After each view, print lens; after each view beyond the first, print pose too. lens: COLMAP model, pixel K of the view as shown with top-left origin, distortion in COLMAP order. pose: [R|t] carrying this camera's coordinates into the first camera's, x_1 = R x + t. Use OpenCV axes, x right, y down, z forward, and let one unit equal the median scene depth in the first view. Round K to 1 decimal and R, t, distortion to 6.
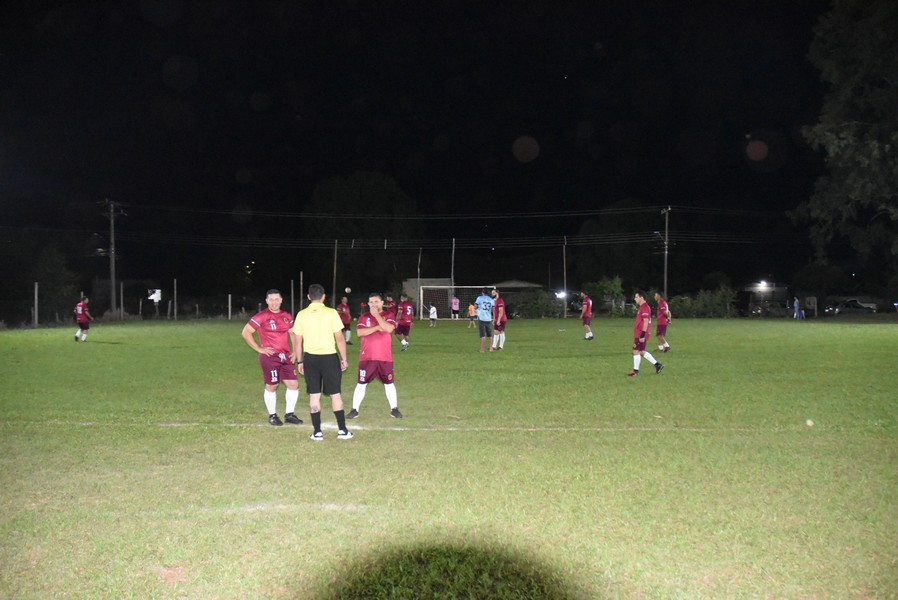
lens RADIAL K [[692.0, 0, 450.4], [0, 692.0, 290.9], [0, 0, 1]] dist [-0.040626, 0.013982]
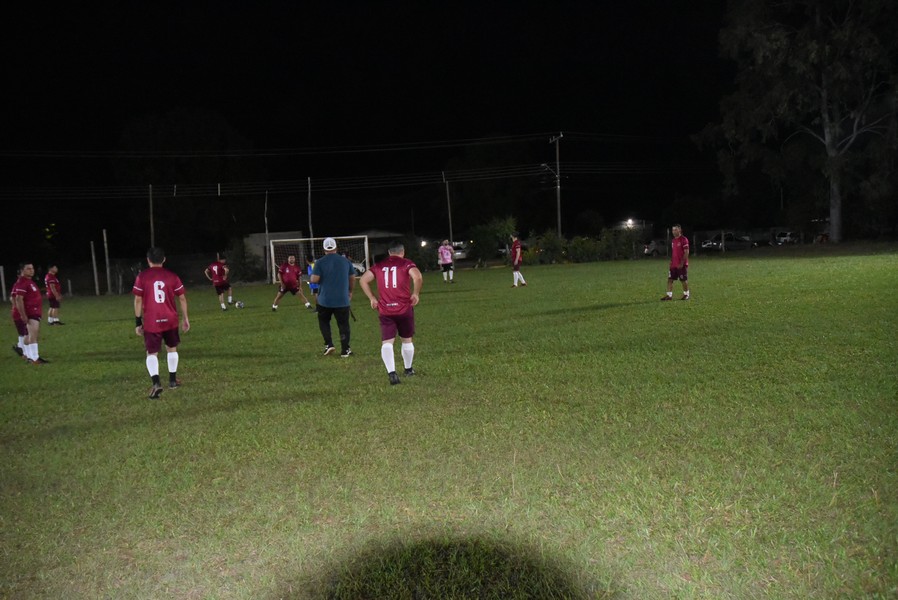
lens RADIAL K [[692.0, 0, 447.2], [0, 692.0, 299.1], [0, 0, 1]] dist [-0.040626, 0.013982]
pose [[0.974470, -0.069374, 0.213530, -0.018534], [0.051925, 0.994917, 0.086275, 0.001780], [-0.218430, -0.072985, 0.973119, 0.190726]]
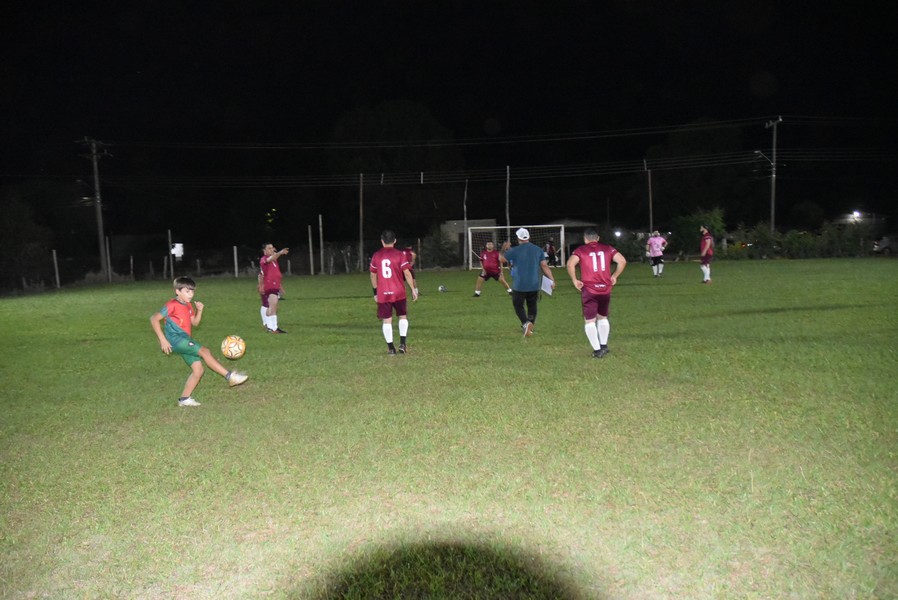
lens RADIAL K [[692.0, 0, 437.8], [0, 692.0, 307.6], [0, 0, 1]] dist [-0.040626, 0.013982]
pose [[0.997329, -0.026014, -0.068249, -0.024900], [0.032938, 0.994201, 0.102372, 0.001566], [0.065190, -0.104346, 0.992402, 0.187611]]
